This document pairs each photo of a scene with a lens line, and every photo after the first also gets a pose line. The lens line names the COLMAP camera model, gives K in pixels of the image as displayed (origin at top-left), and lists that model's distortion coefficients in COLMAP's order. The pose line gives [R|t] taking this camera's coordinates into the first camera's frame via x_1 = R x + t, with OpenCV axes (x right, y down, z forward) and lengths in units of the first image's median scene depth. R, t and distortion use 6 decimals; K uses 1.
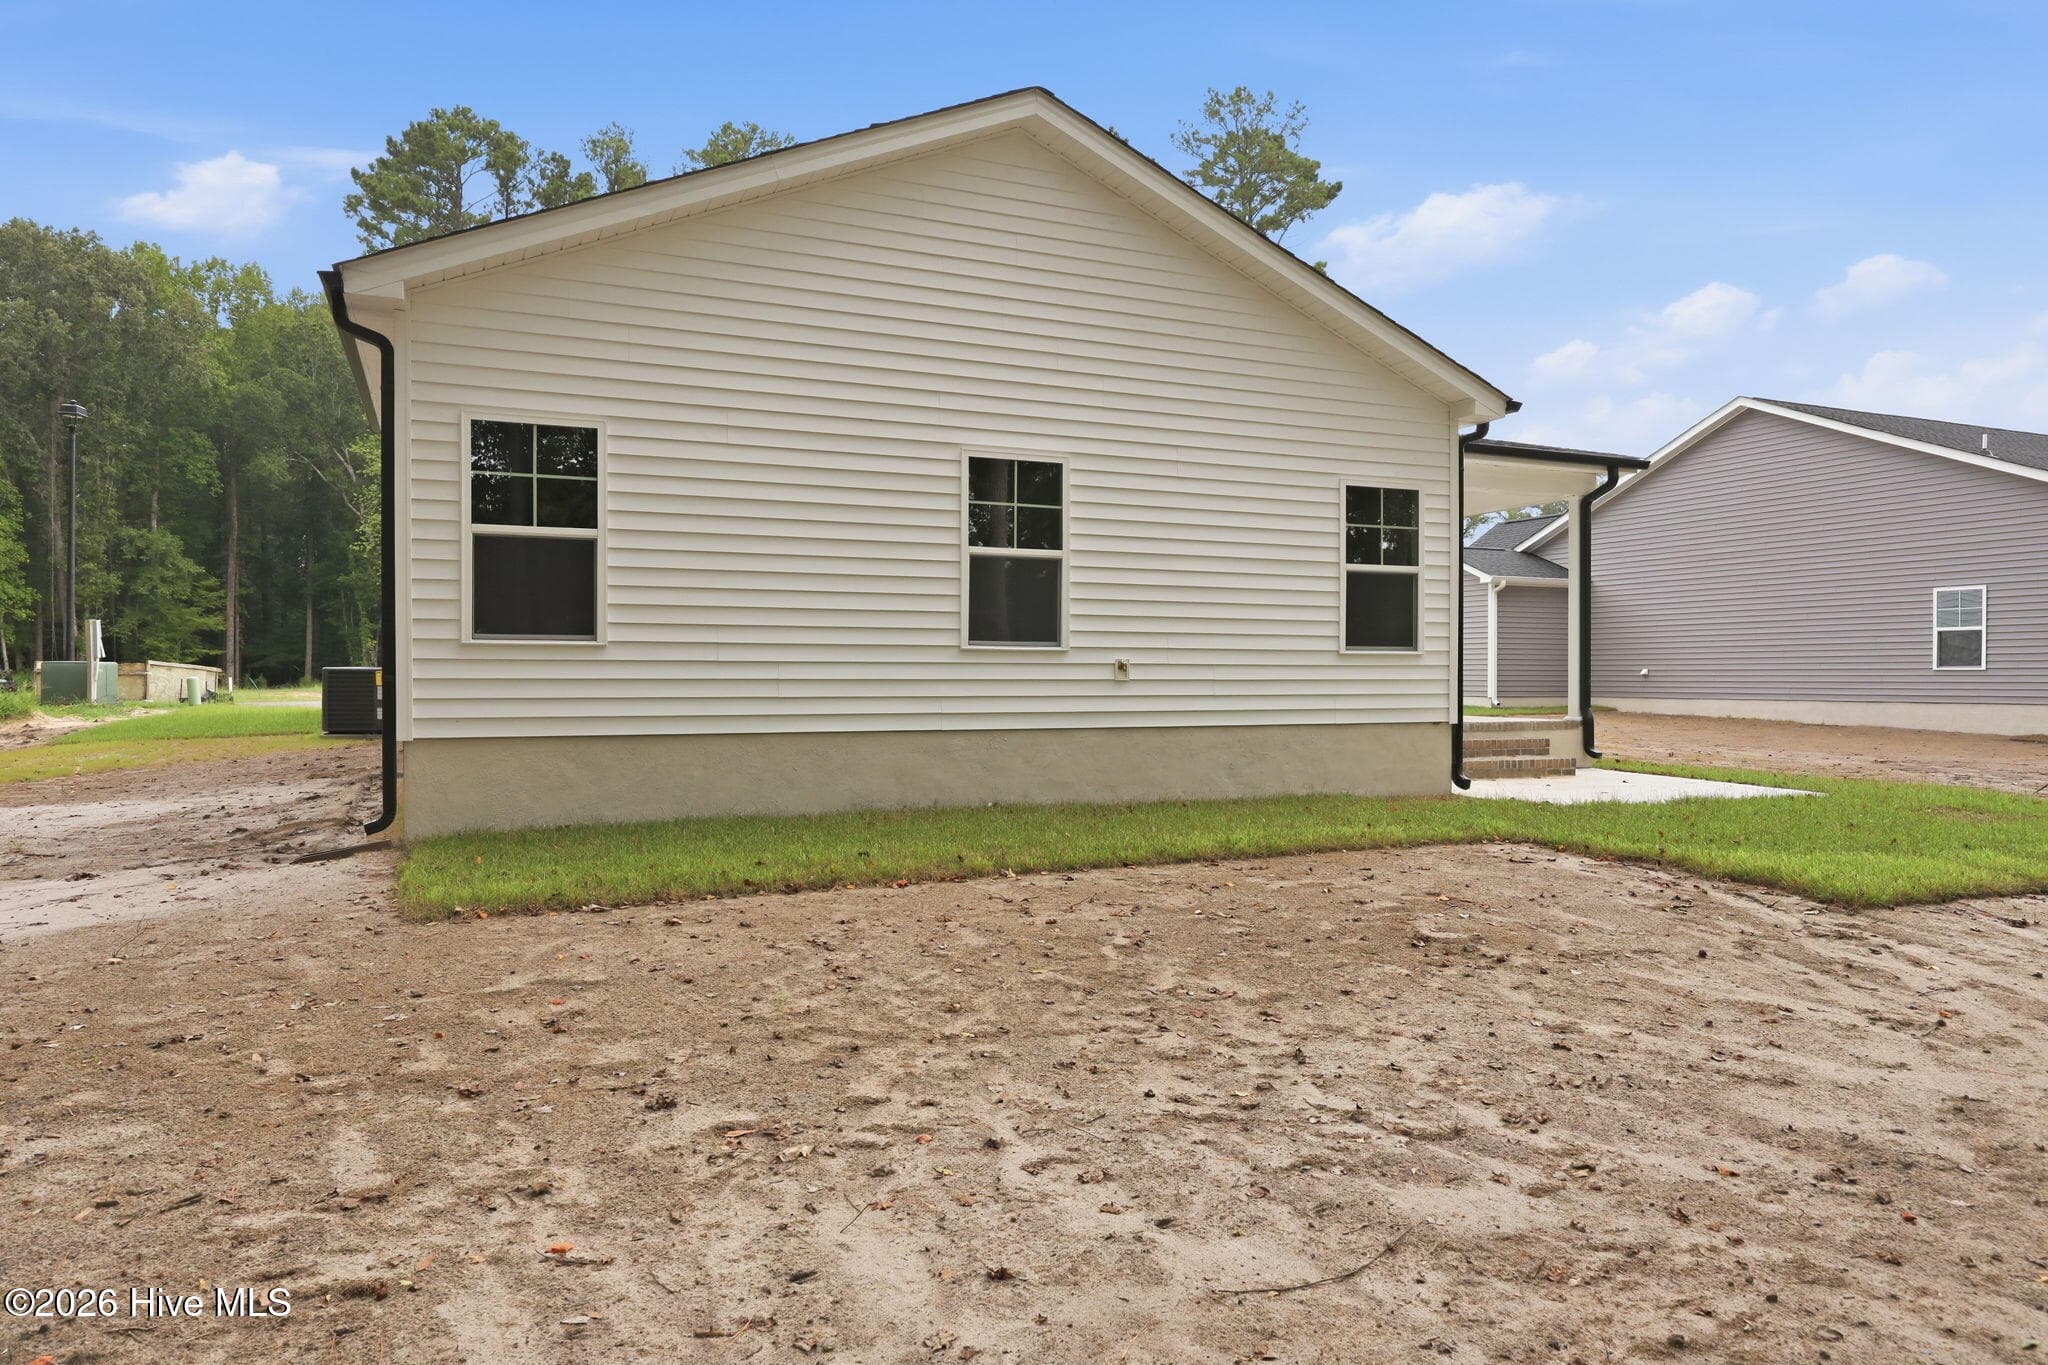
lens RADIAL K [[1306.9, 0, 1023.7], [0, 1306.9, 695.4], [0, 0, 1]] dist [-0.001945, 0.002302]
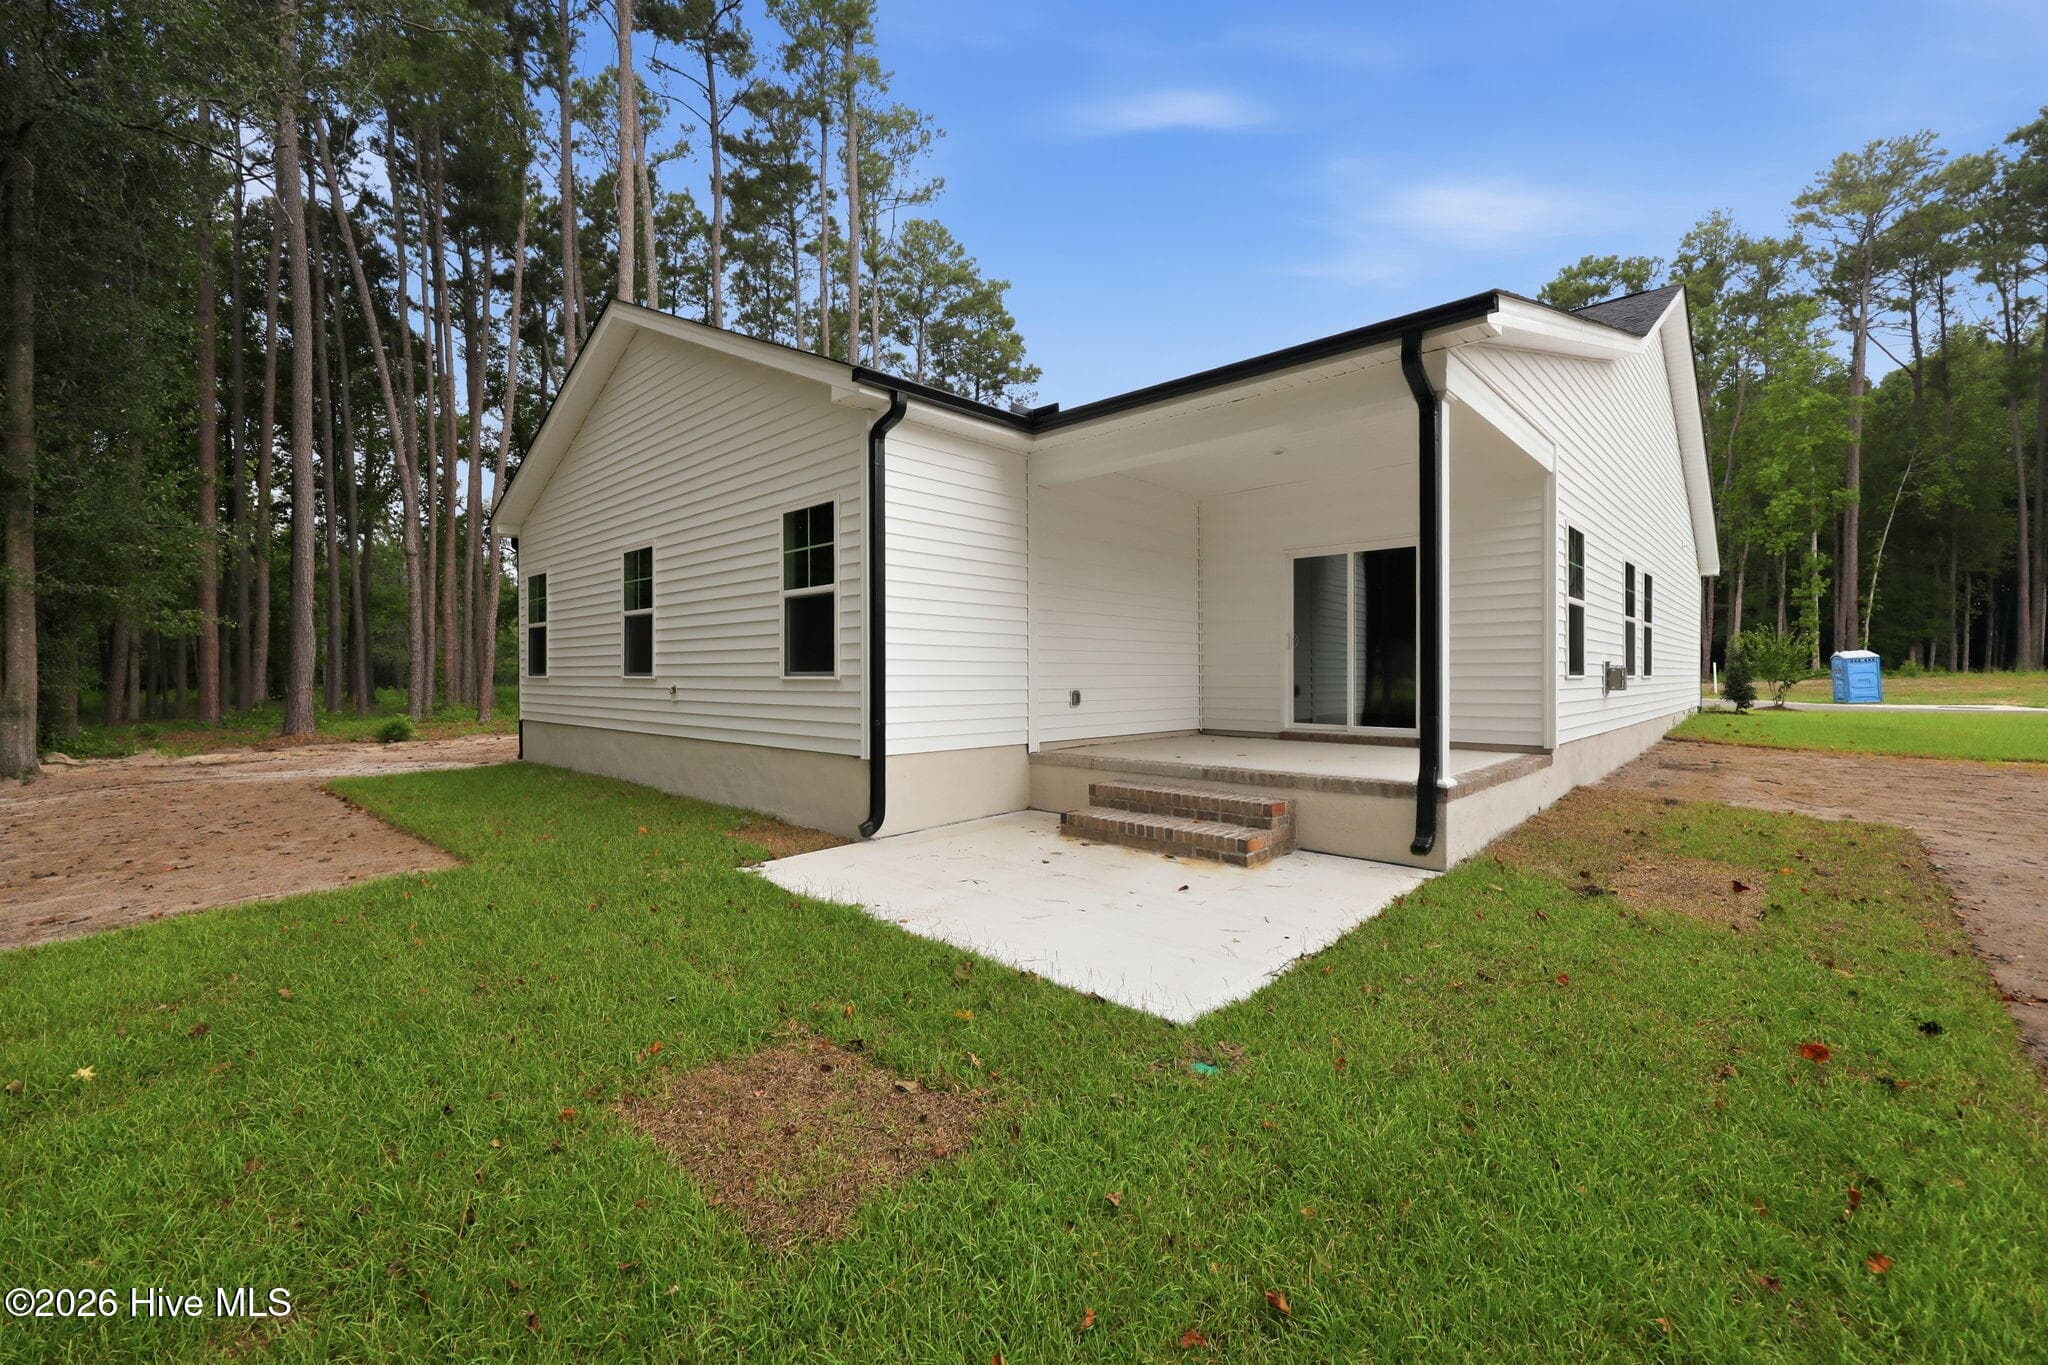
lens RADIAL K [[835.7, 0, 1031.7], [0, 835.7, 689.0], [0, 0, 1]] dist [-0.003768, 0.000051]
pose [[0.398136, 0.013040, -0.917234, 0.427911], [-0.011400, 0.999892, 0.009267, -0.015172], [0.917255, 0.006767, 0.398242, 0.427351]]
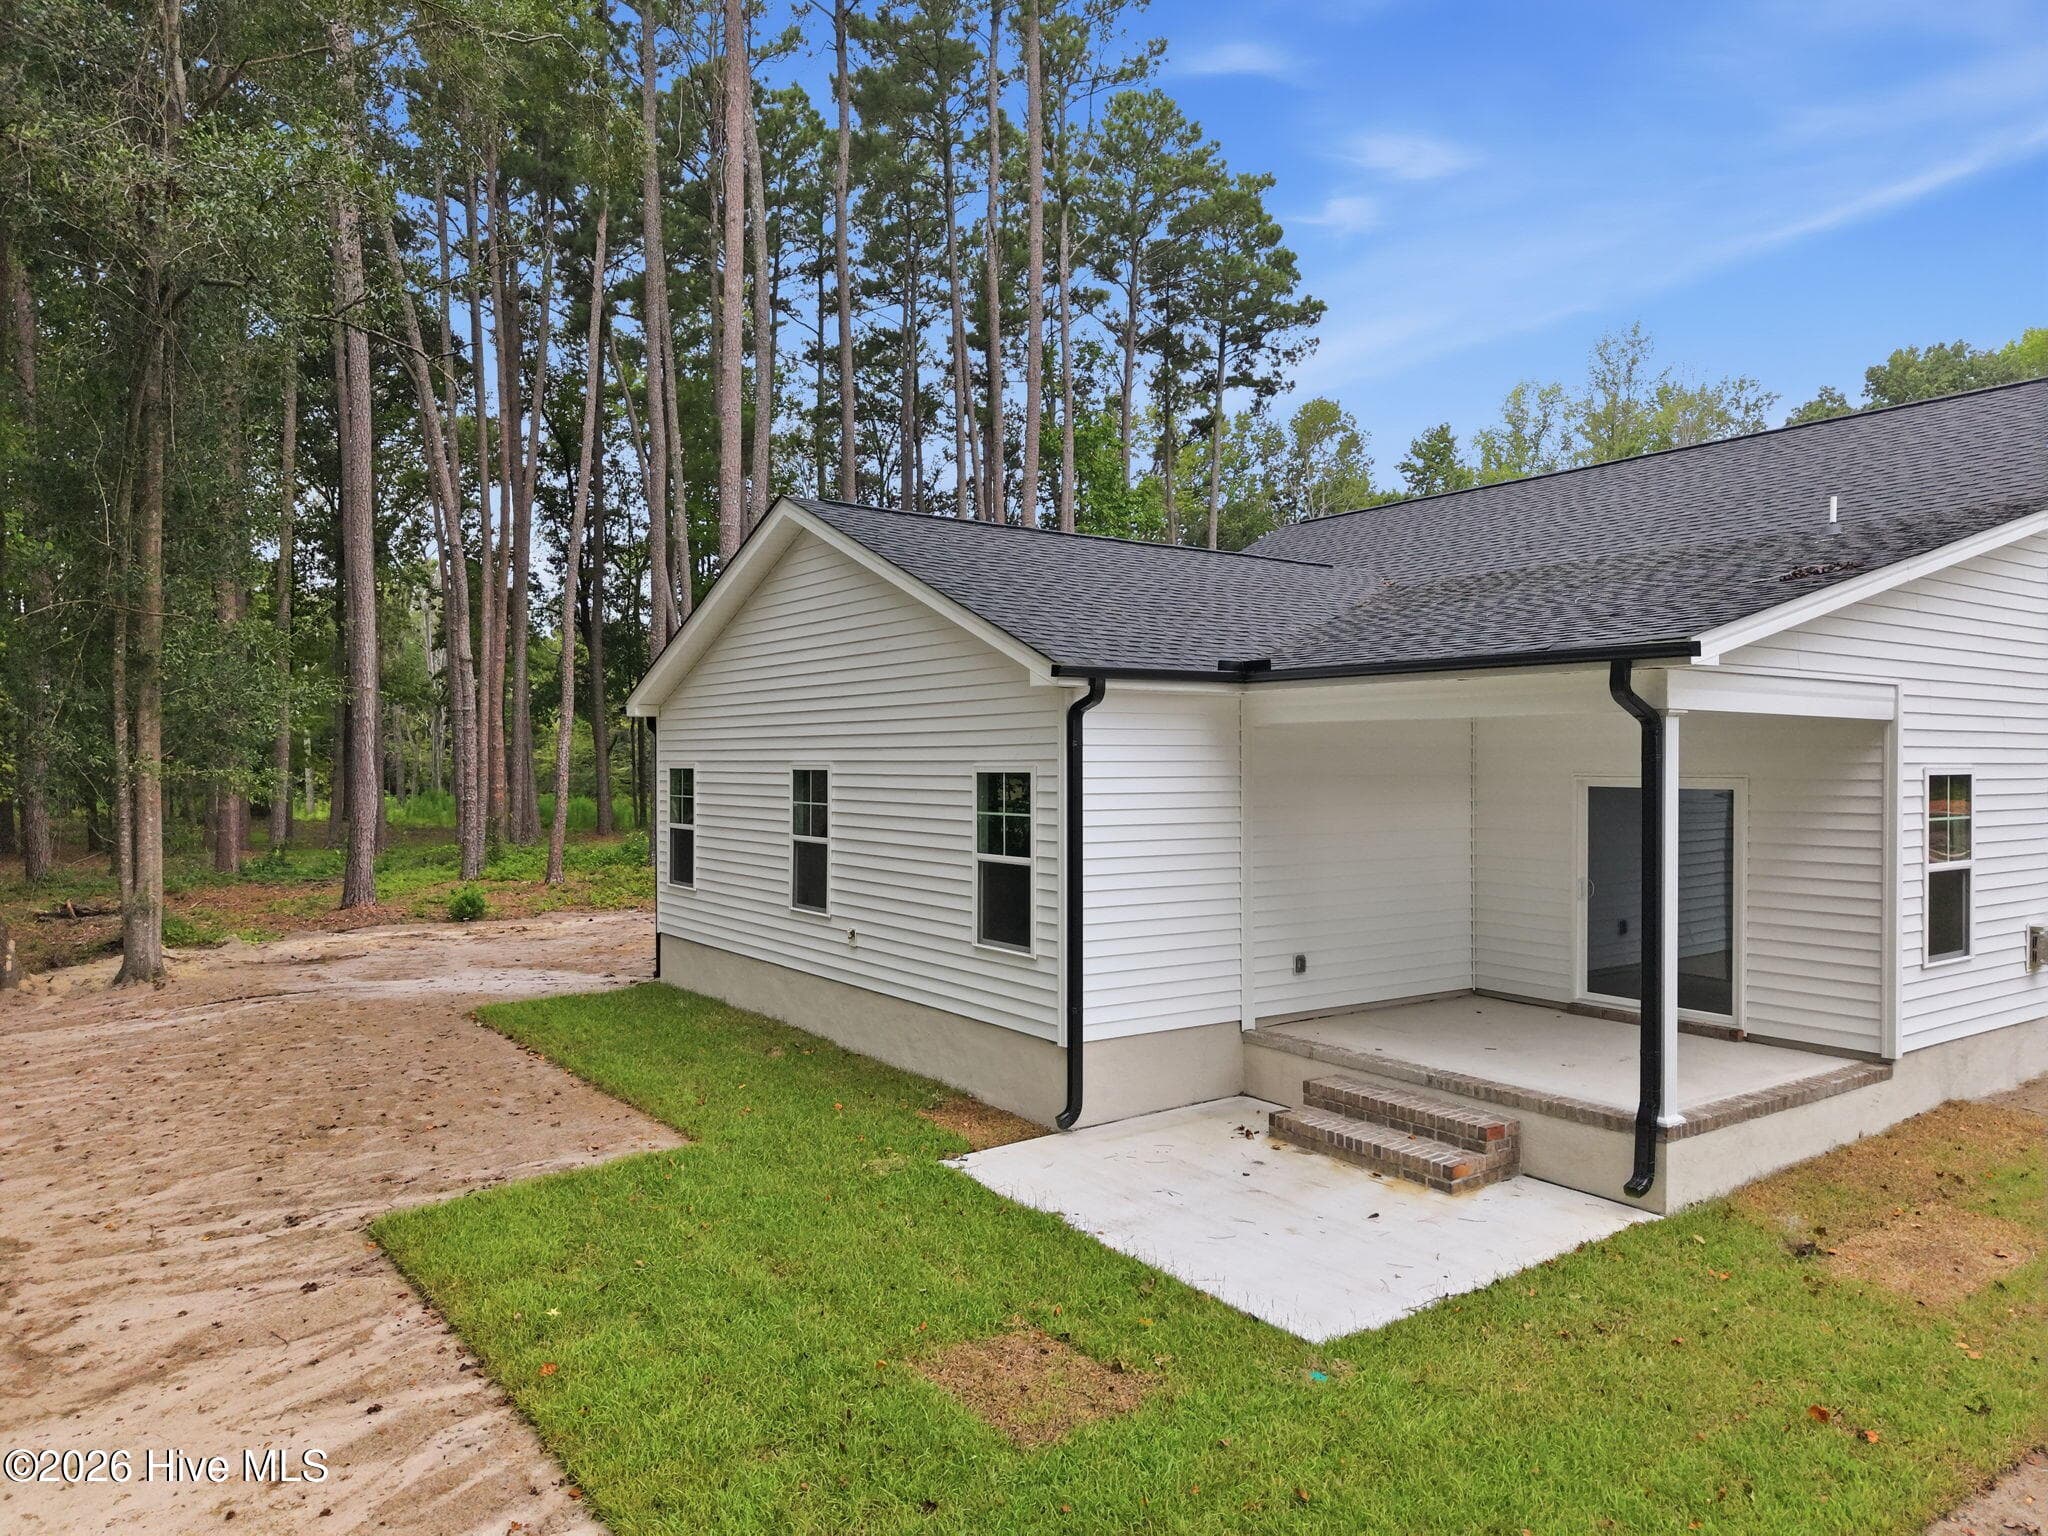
lens RADIAL K [[1377.0, 0, 1026.1], [0, 1377.0, 775.6], [0, 0, 1]] dist [0.015509, -0.005062]
pose [[0.197632, 0.008910, -0.980236, 0.576947], [-0.012491, 0.999900, 0.006570, -0.076689], [0.980197, 0.010946, 0.197724, 0.388747]]
